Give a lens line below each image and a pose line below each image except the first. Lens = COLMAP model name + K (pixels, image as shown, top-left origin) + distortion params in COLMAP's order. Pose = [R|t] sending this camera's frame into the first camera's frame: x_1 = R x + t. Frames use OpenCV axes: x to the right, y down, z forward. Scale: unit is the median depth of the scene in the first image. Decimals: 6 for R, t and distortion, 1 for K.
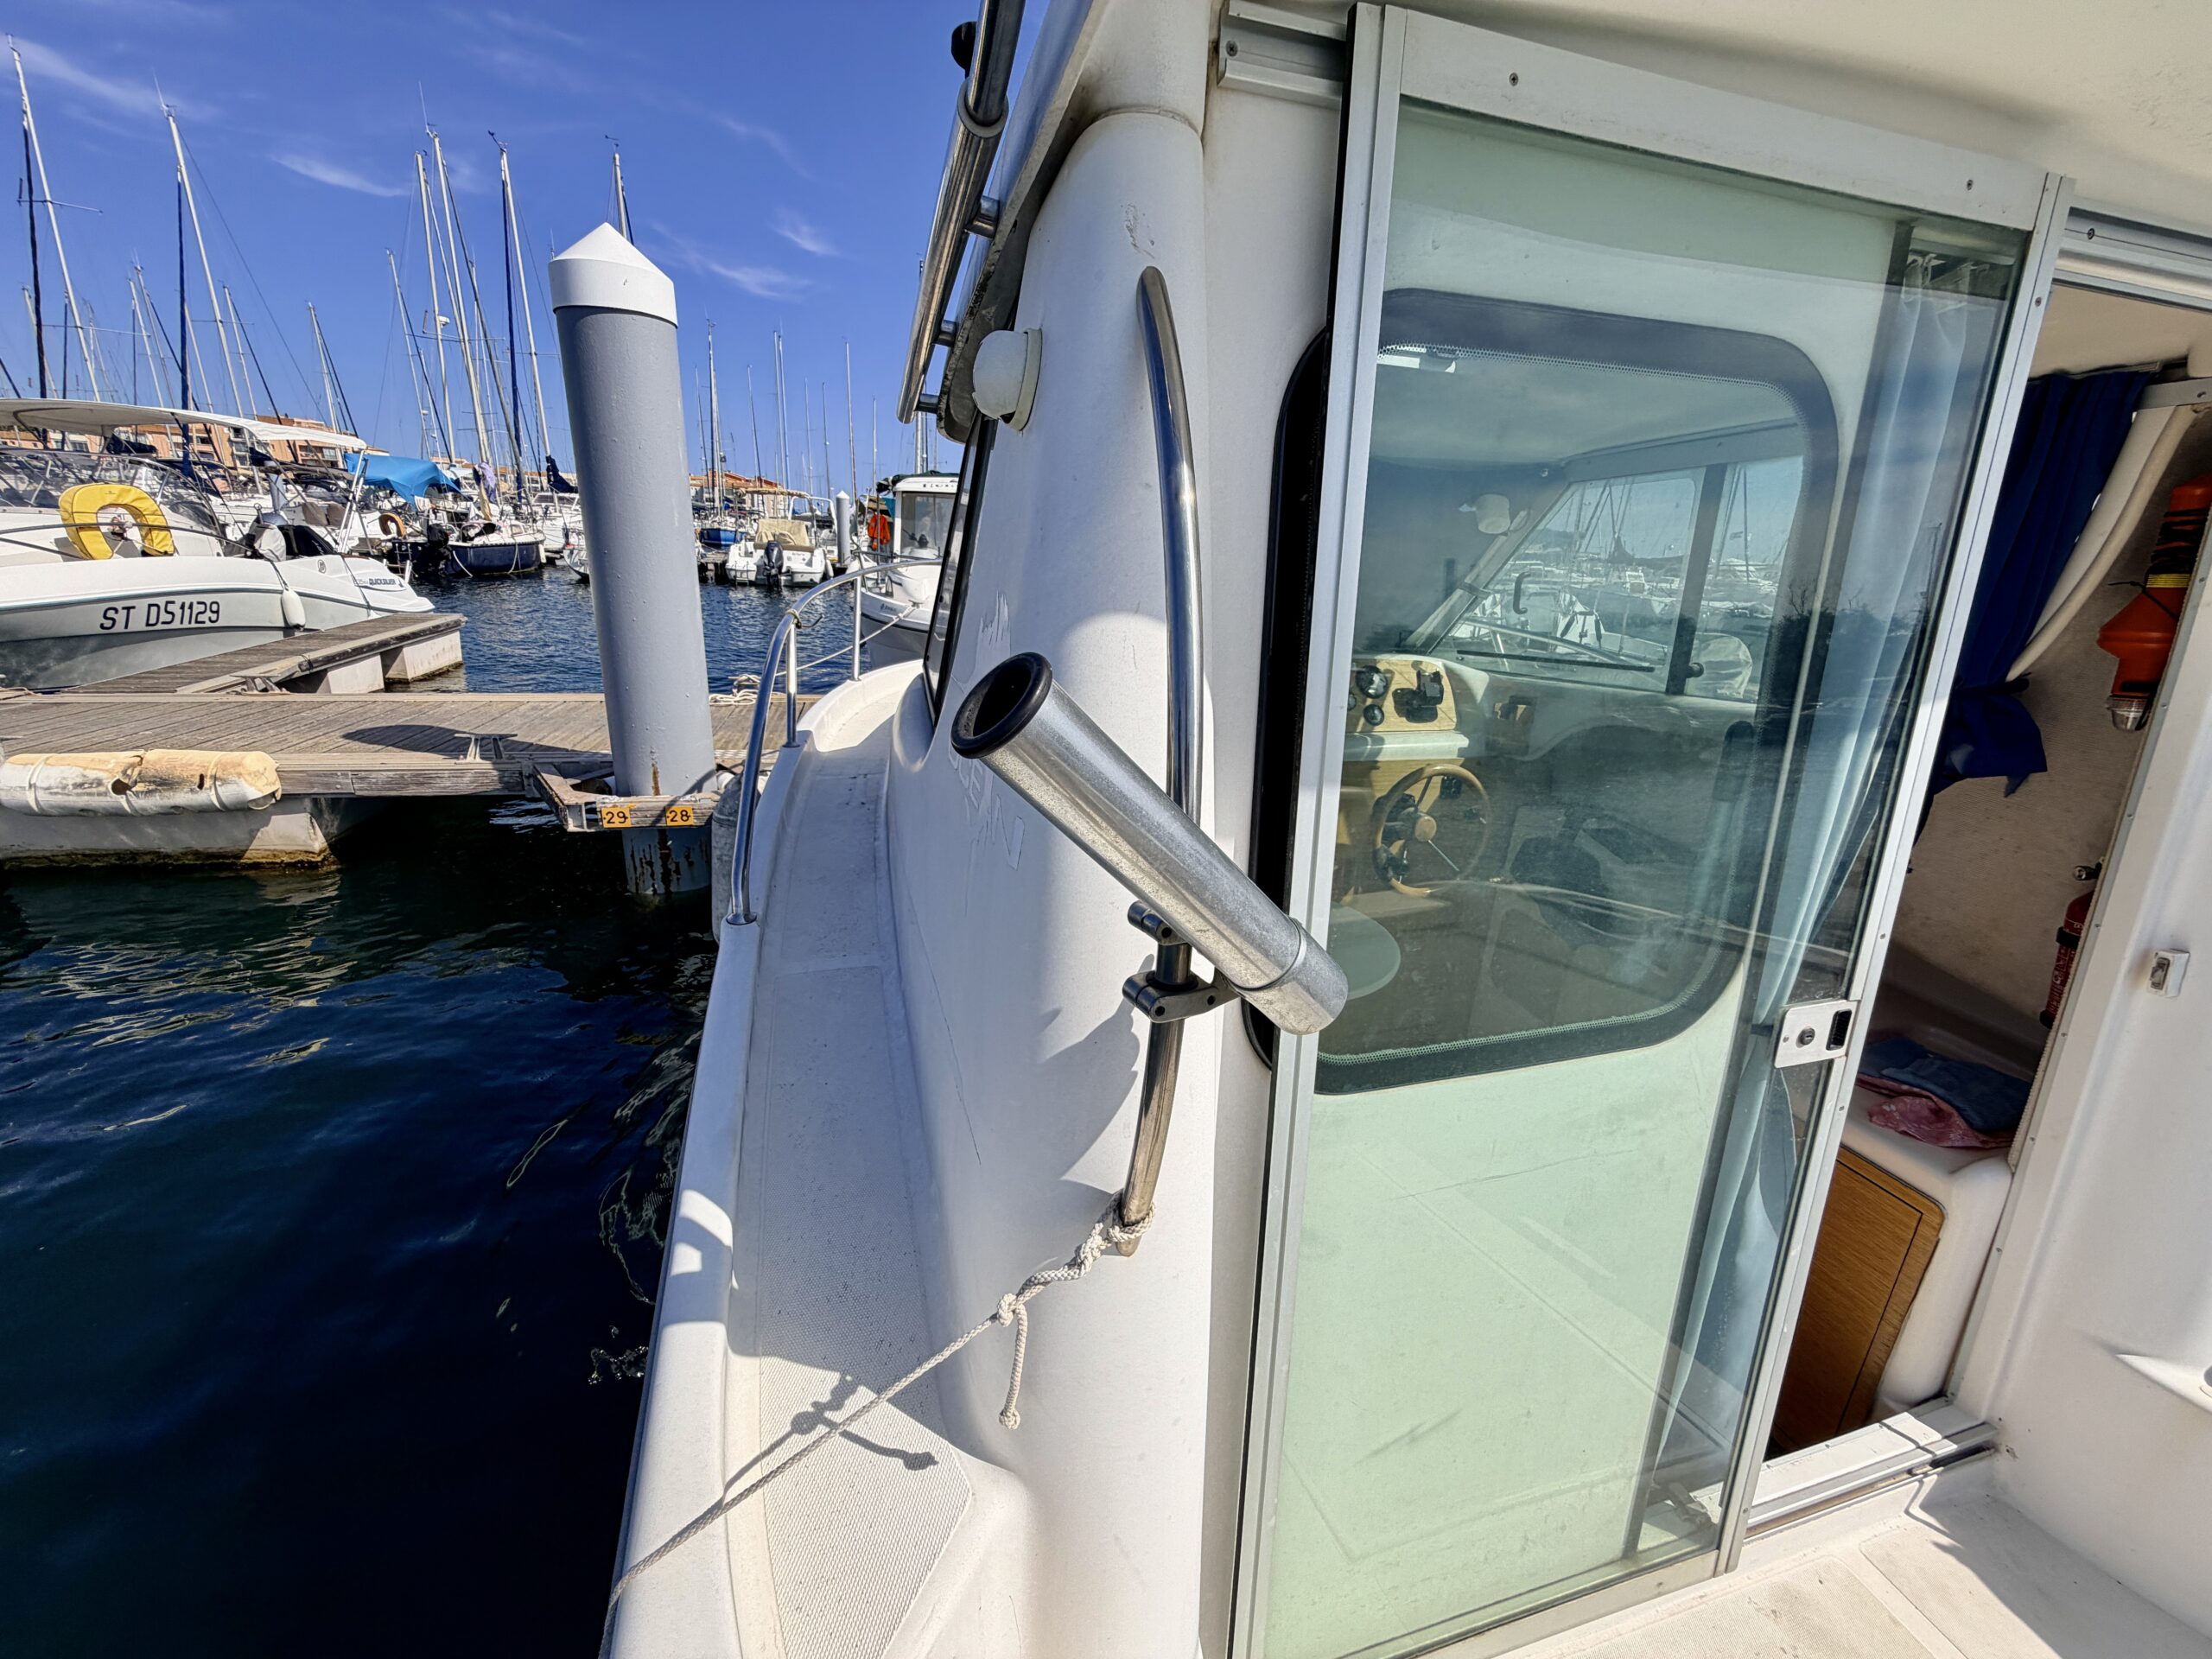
lens RADIAL K [[889.4, 0, 1096.9], [0, 889.4, 825.0], [0, 0, 1]] dist [-0.001989, 0.000382]
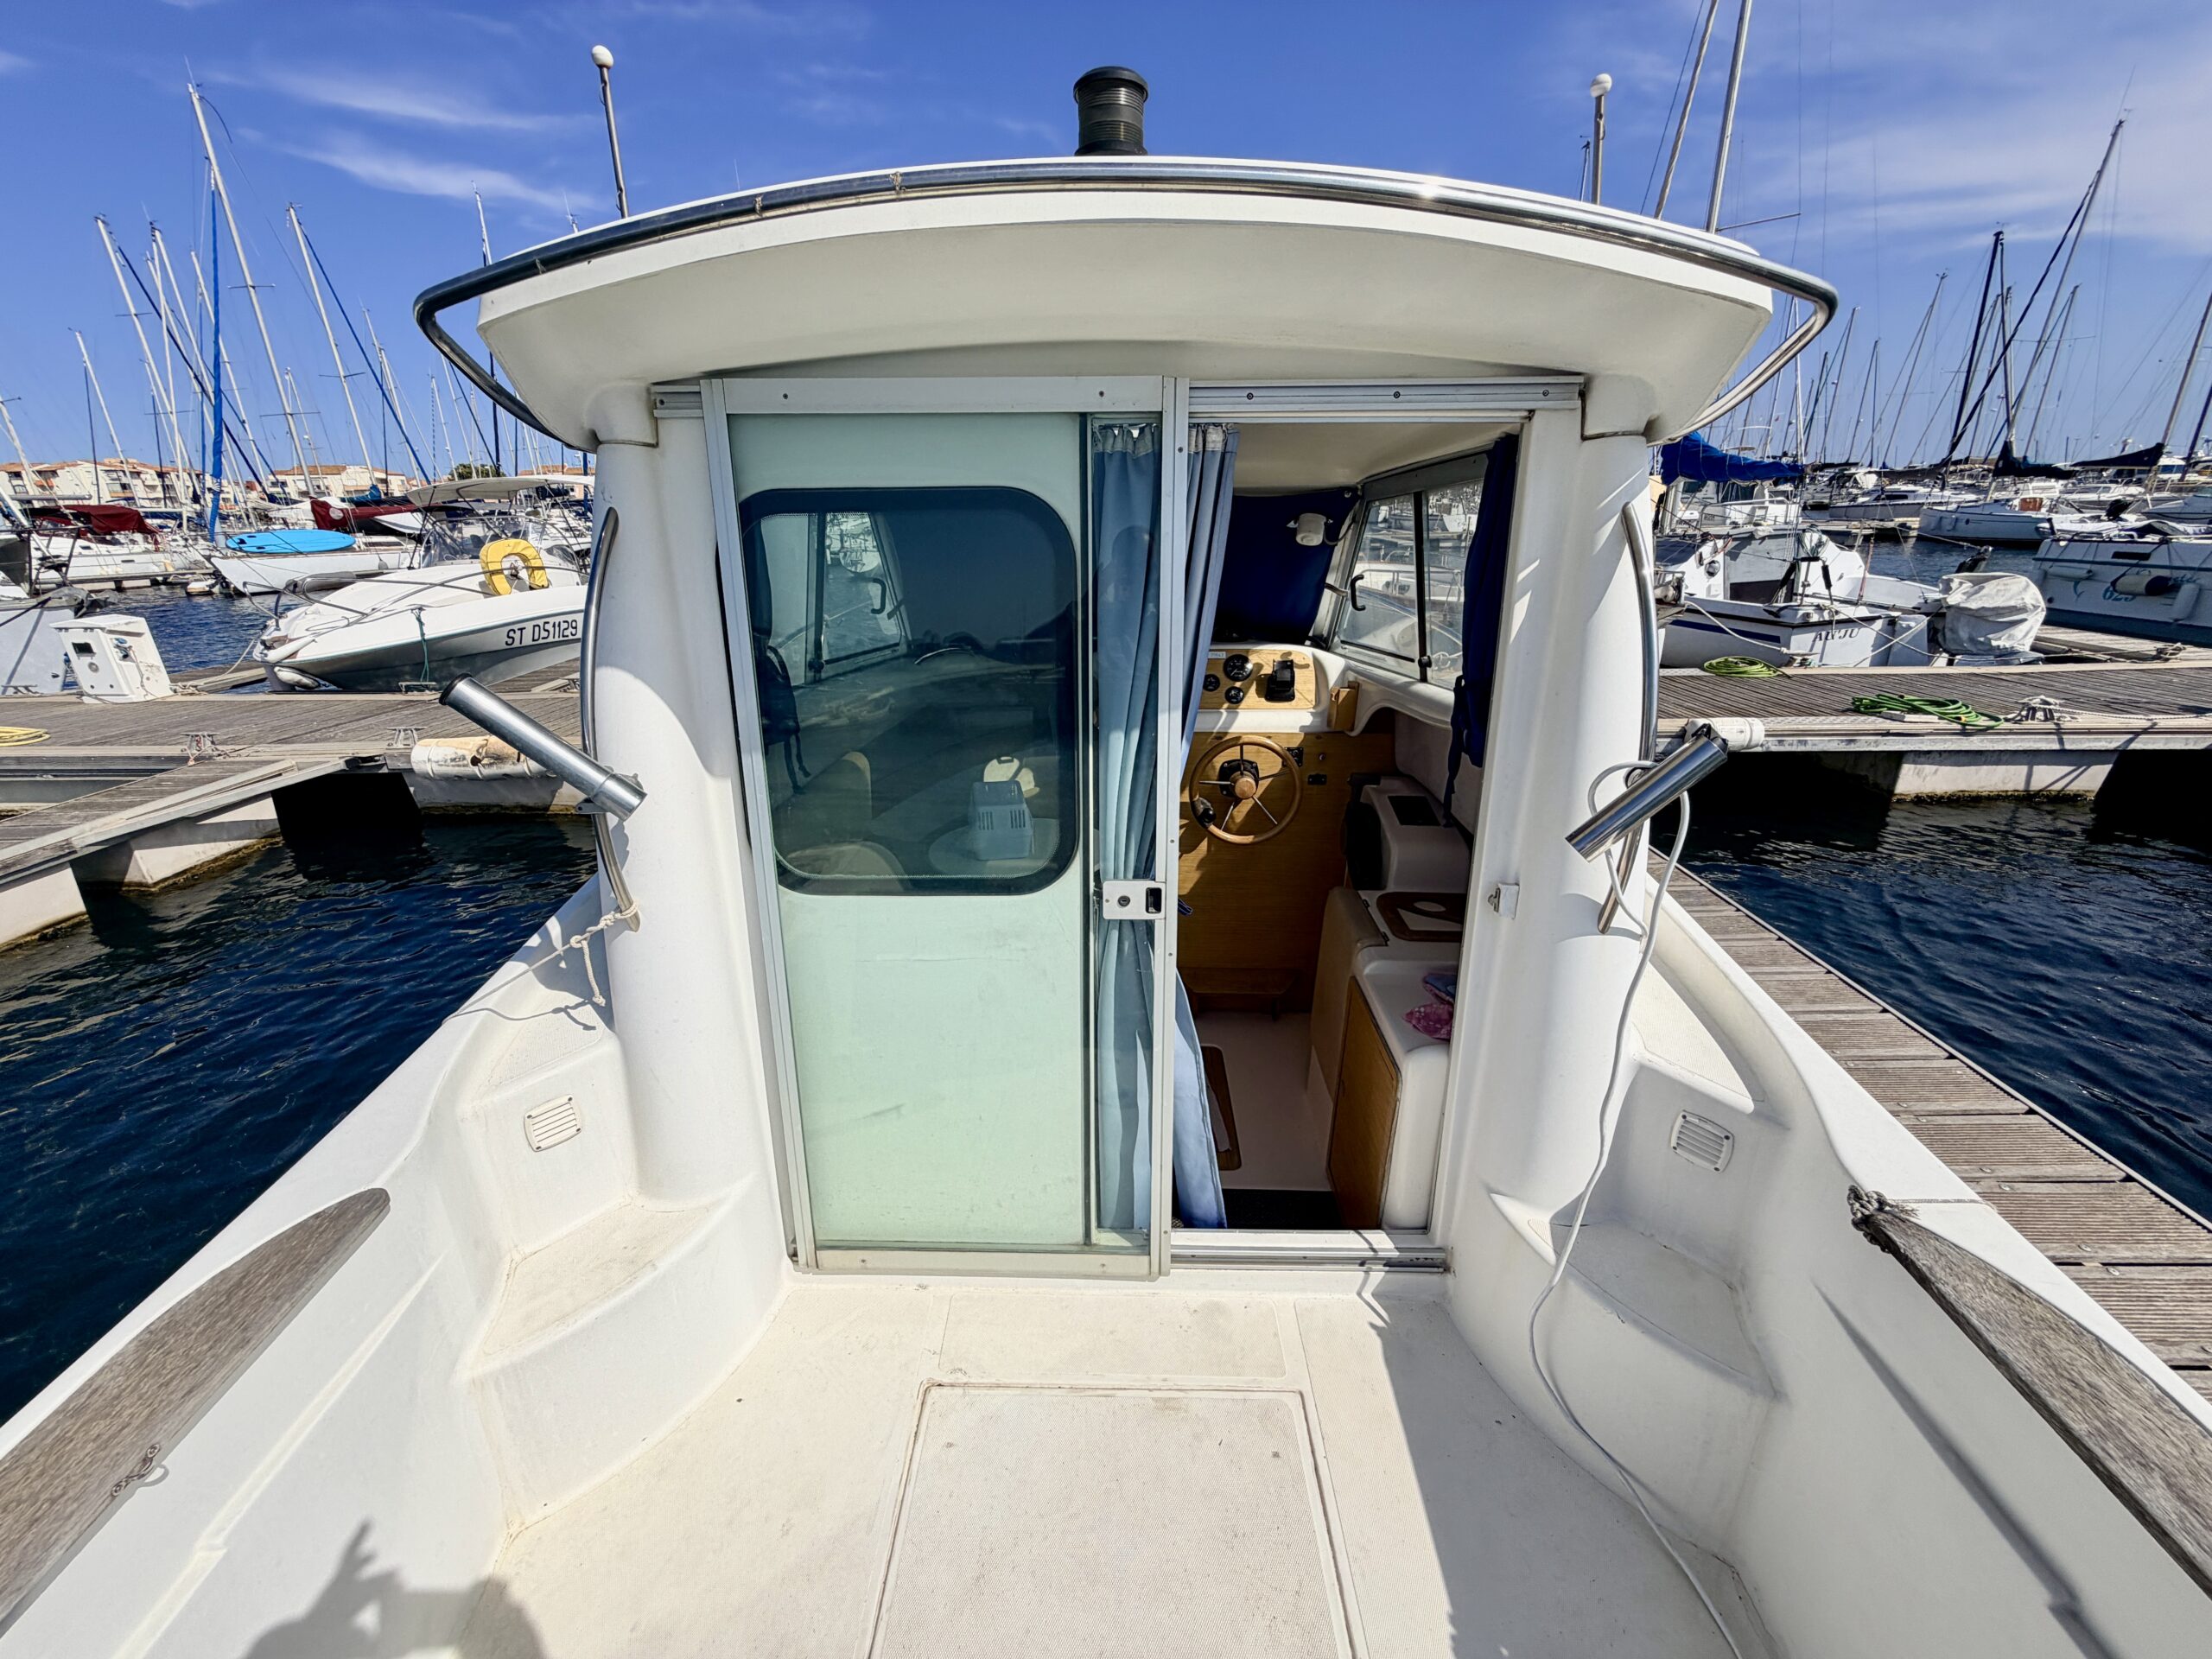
lens RADIAL K [[1045.5, 0, 1104.0], [0, 1045.5, 783.0], [0, 0, 1]] dist [0.001983, 0.000356]
pose [[0.938132, 0.006156, -0.346223, 0.295950], [-0.017087, 0.999447, -0.028530, 0.015776], [0.345856, 0.032681, 0.937718, -0.170619]]
